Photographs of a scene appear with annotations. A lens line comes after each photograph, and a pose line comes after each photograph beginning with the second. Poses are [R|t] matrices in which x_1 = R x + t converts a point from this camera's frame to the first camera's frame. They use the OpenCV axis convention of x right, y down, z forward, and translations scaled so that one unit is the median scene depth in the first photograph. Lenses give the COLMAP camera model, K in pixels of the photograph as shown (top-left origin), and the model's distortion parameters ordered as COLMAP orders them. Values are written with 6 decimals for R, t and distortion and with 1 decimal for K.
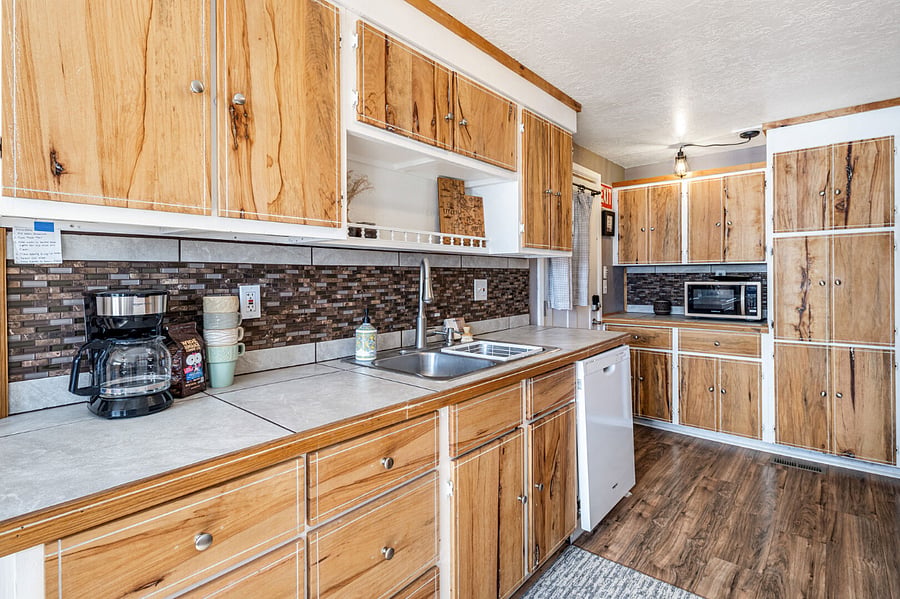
lens RADIAL K [[442.7, 0, 450.2], [0, 442.7, 279.9], [0, 0, 1]] dist [0.000506, -0.001310]
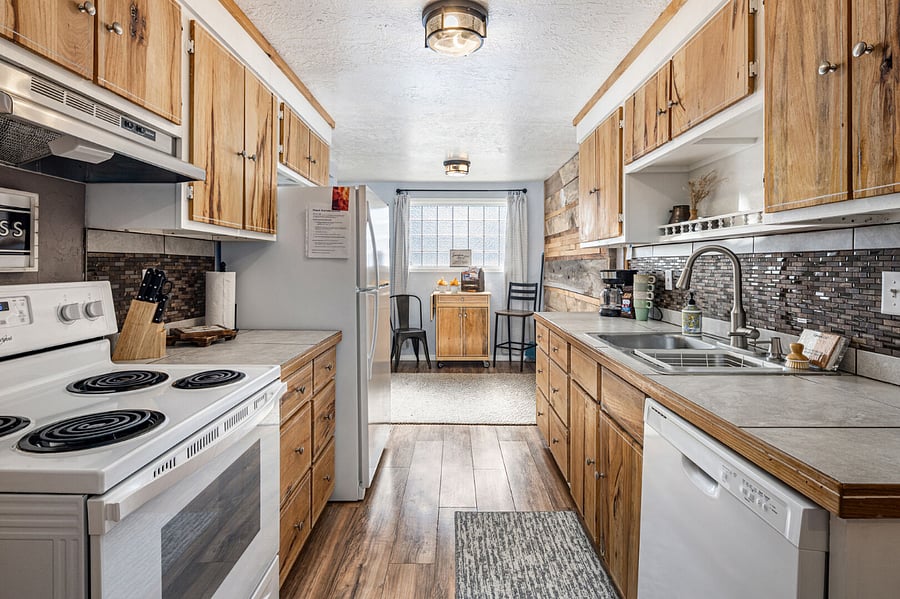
lens RADIAL K [[444.5, 0, 450.1], [0, 444.5, 264.0], [0, 0, 1]] dist [0.000845, -0.000766]
pose [[-0.767265, 0.004502, -0.641314, 0.664026], [-0.000436, 0.999971, 0.007542, -0.011408], [0.641330, 0.006067, -0.767242, 0.937512]]
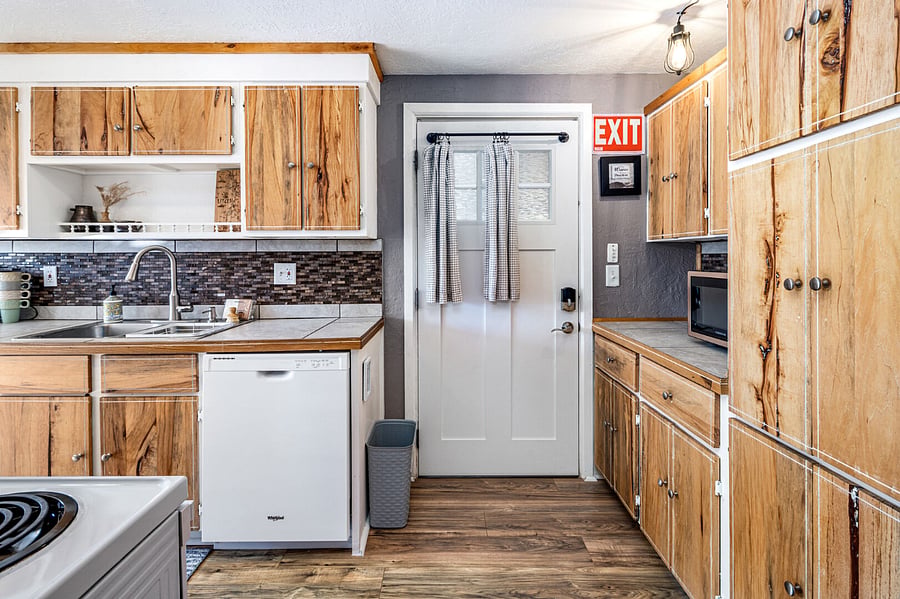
lens RADIAL K [[444.5, 0, 450.1], [0, 444.5, 264.0], [0, 0, 1]] dist [0.000845, -0.000766]
pose [[0.654698, 0.013289, -0.755773, 0.944661], [-0.003418, 0.999887, 0.014621, -0.013276], [0.755882, -0.006989, 0.654670, 0.559300]]
